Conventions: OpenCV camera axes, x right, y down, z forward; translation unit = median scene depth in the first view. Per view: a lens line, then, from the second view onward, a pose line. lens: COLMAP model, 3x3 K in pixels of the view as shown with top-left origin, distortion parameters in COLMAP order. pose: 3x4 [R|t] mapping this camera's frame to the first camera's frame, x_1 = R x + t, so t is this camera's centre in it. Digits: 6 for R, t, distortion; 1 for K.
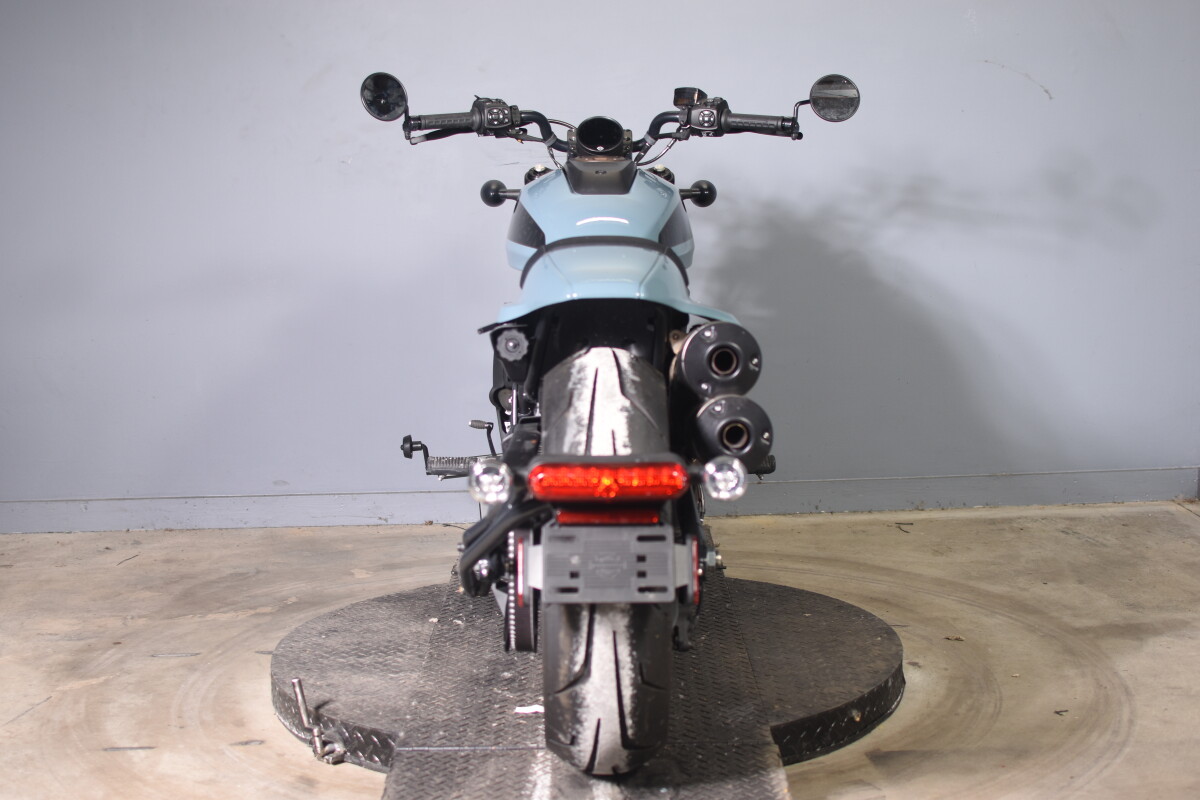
lens RADIAL K [[1826.2, 0, 600.0], [0, 1826.2, 400.0], [0, 0, 1]] dist [-0.165415, 0.105356]
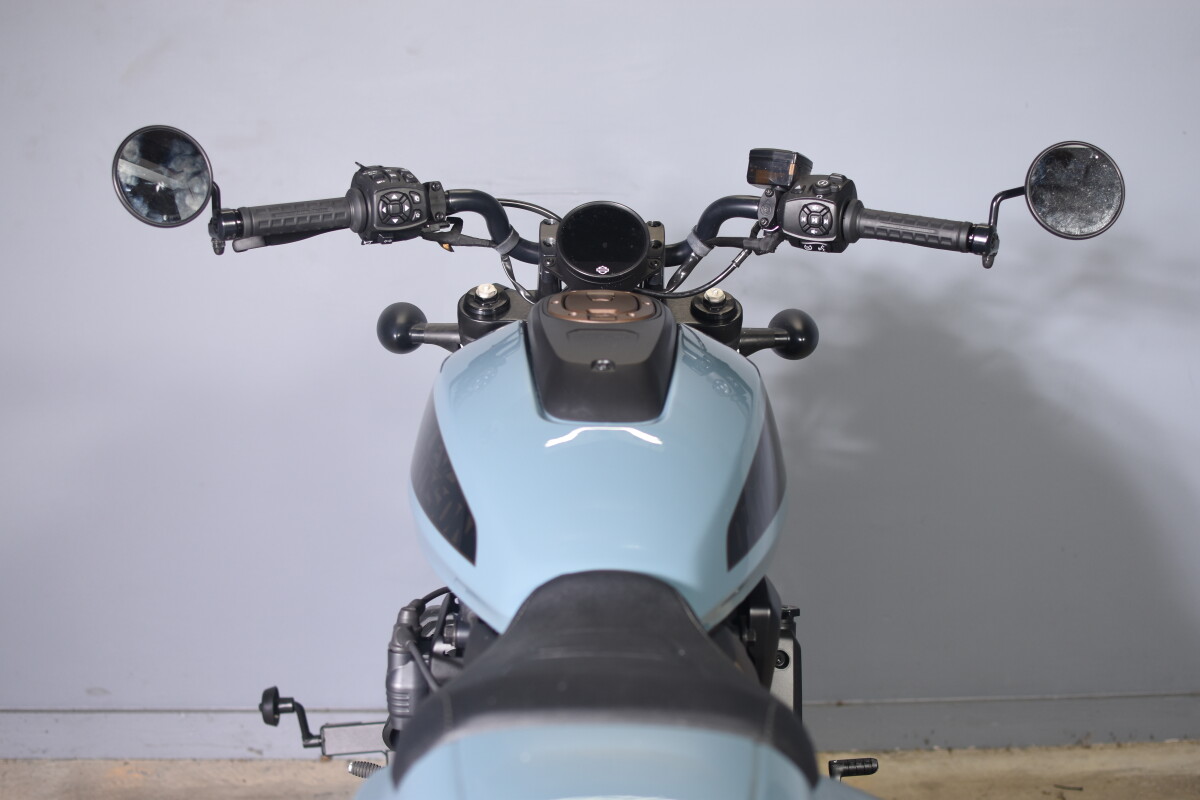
lens RADIAL K [[1826.2, 0, 600.0], [0, 1826.2, 400.0], [0, 0, 1]] dist [-0.165415, 0.105356]
pose [[0.999825, 0.018596, 0.002233, -0.001037], [-0.018700, 0.997804, 0.063541, -0.133933], [-0.001047, -0.063571, 0.997977, 0.488077]]
